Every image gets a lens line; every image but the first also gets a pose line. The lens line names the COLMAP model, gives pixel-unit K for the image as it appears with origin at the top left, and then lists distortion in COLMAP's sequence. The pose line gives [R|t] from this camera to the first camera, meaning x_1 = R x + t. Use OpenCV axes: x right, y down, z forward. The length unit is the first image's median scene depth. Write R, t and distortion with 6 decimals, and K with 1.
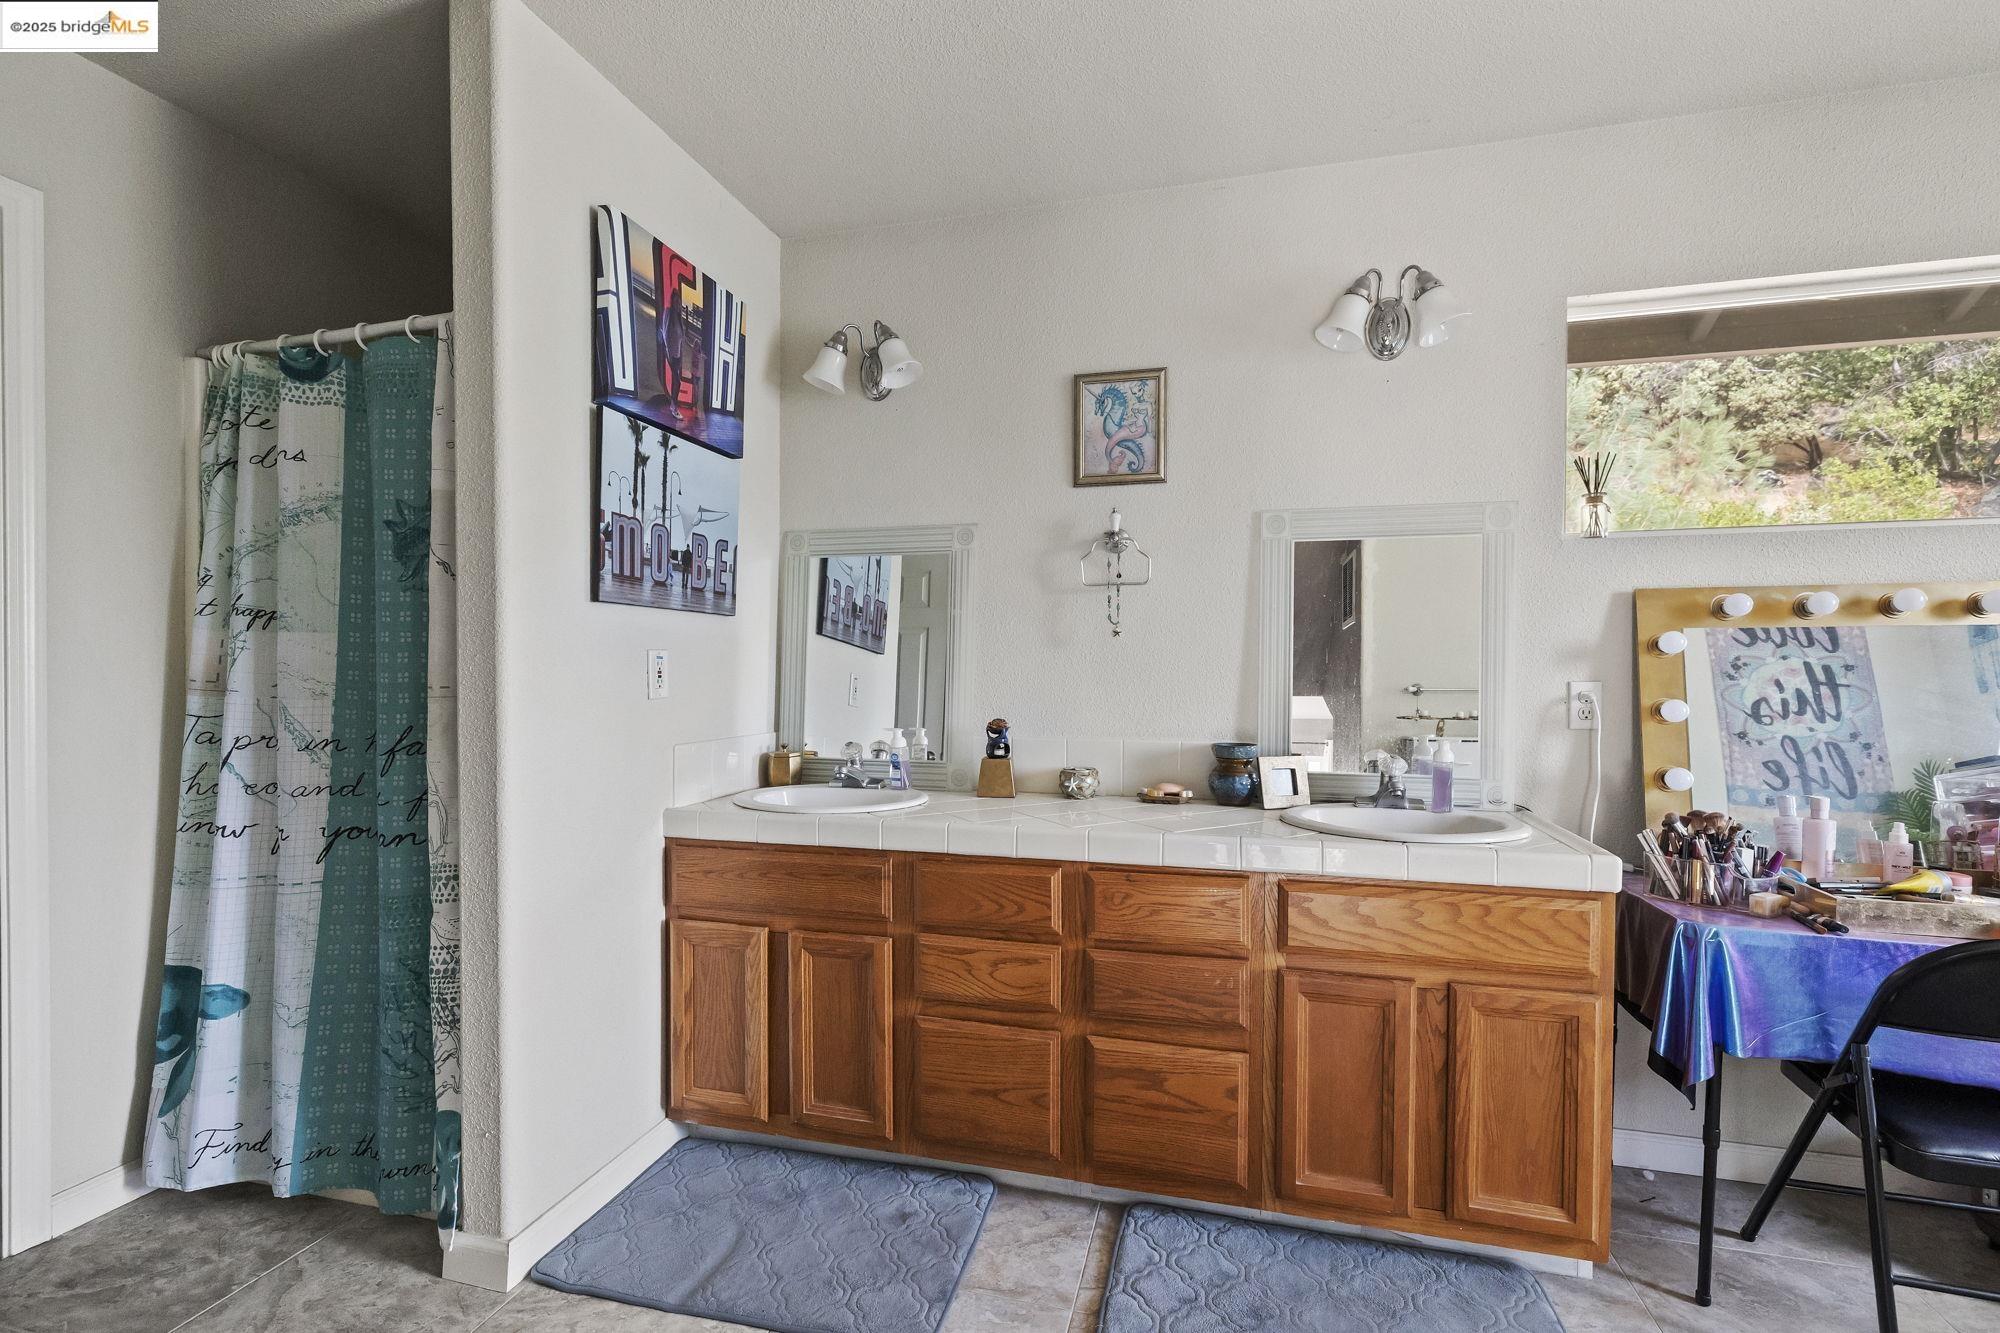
lens RADIAL K [[858.3, 0, 1000.5], [0, 858.3, 663.9], [0, 0, 1]] dist [-0.000334, 0.000595]
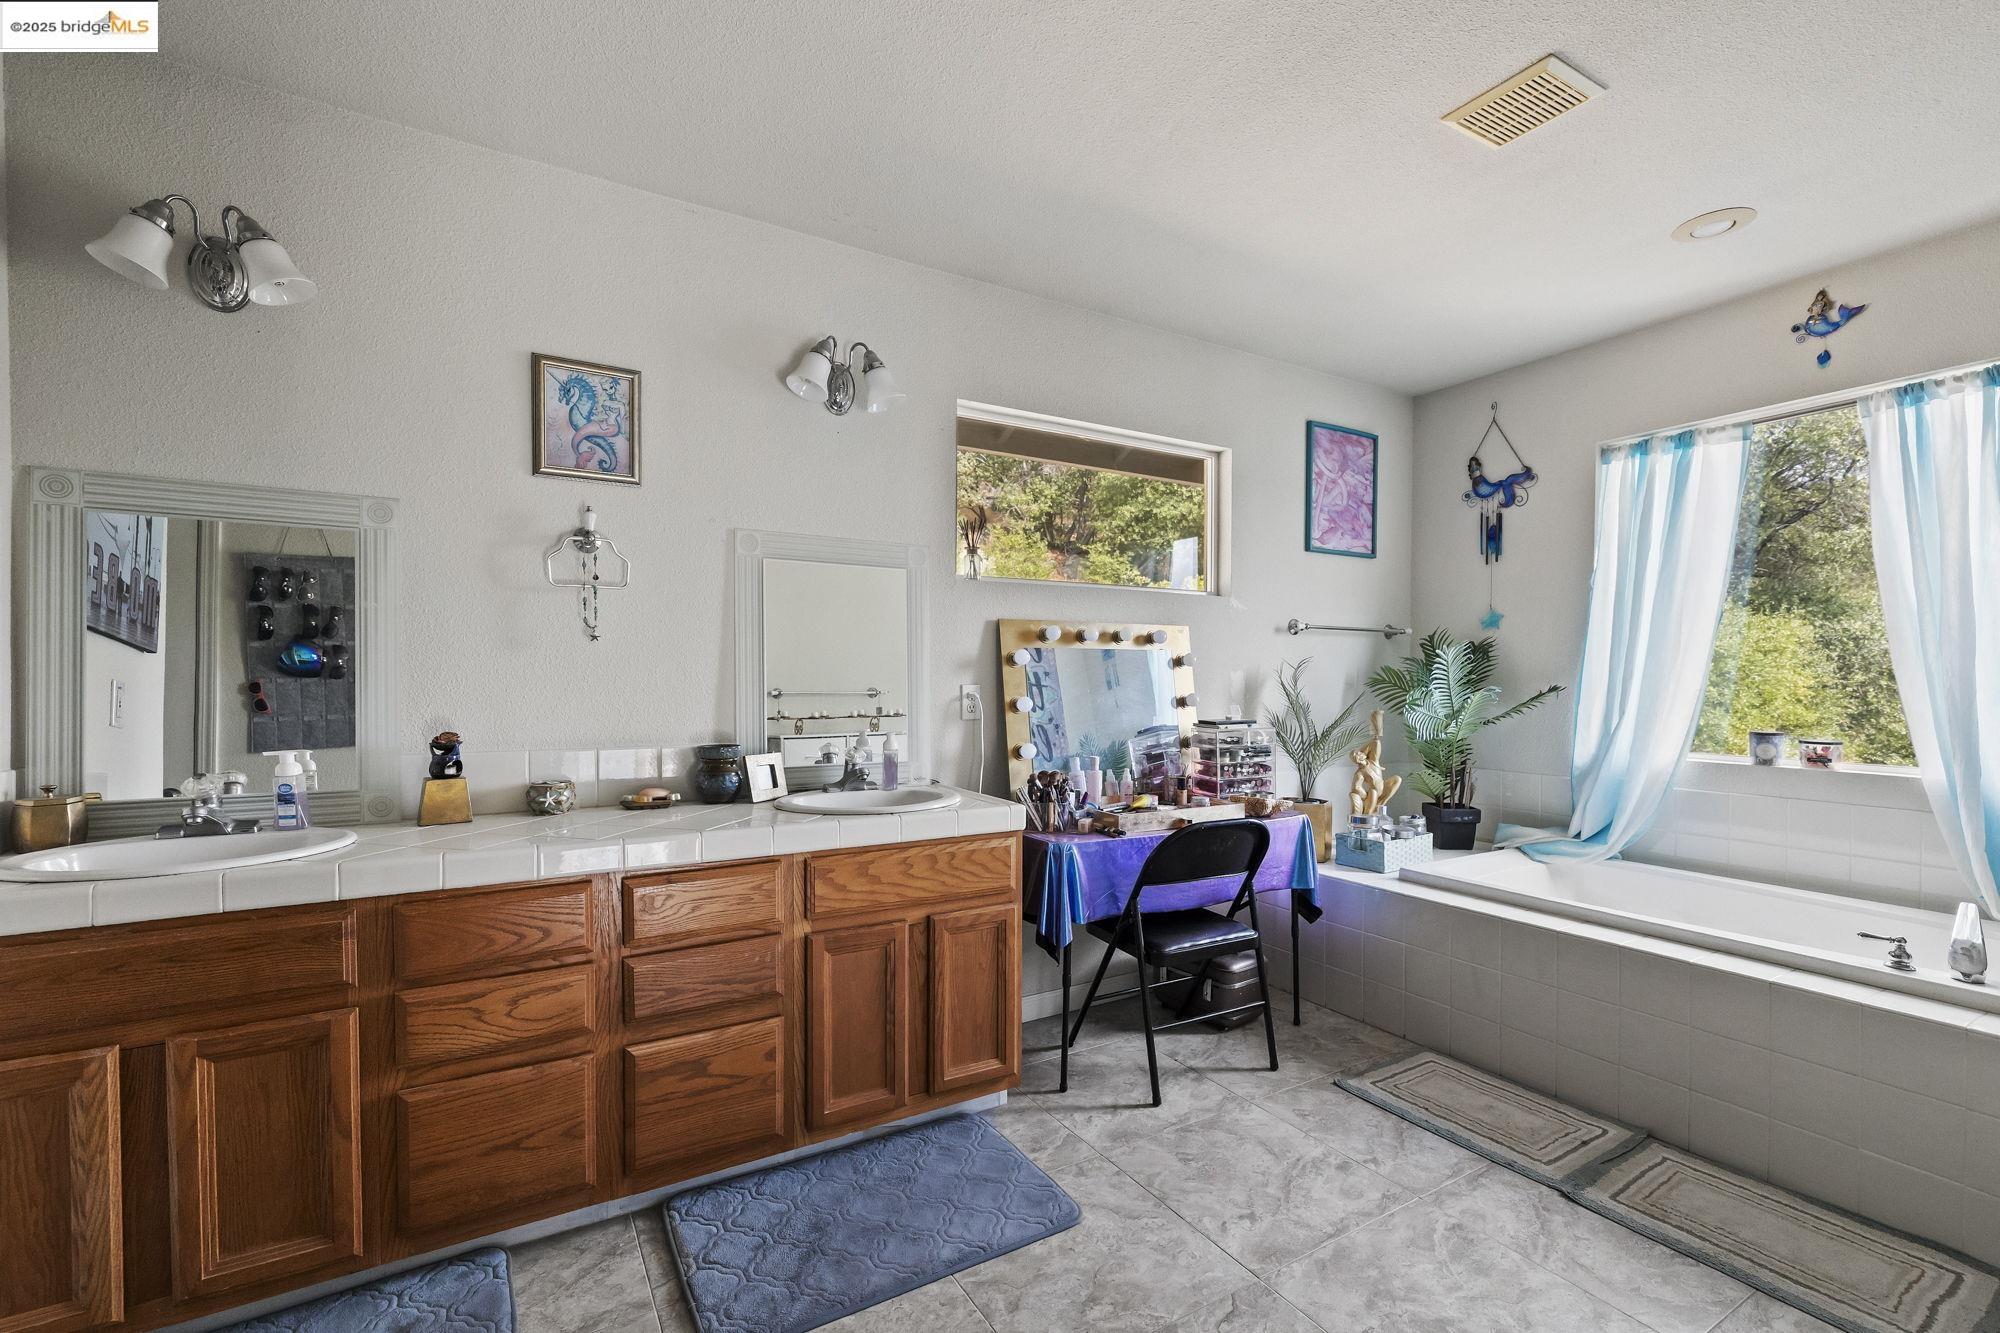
lens RADIAL K [[869.5, 0, 1000.0], [0, 869.5, 666.5], [0, 0, 1]] dist [0.002059, 0.000523]
pose [[0.704531, 0.008611, 0.709621, -0.296191], [-0.006611, 0.999963, -0.005571, -0.000969], [-0.709642, -0.000766, 0.704562, -0.007746]]
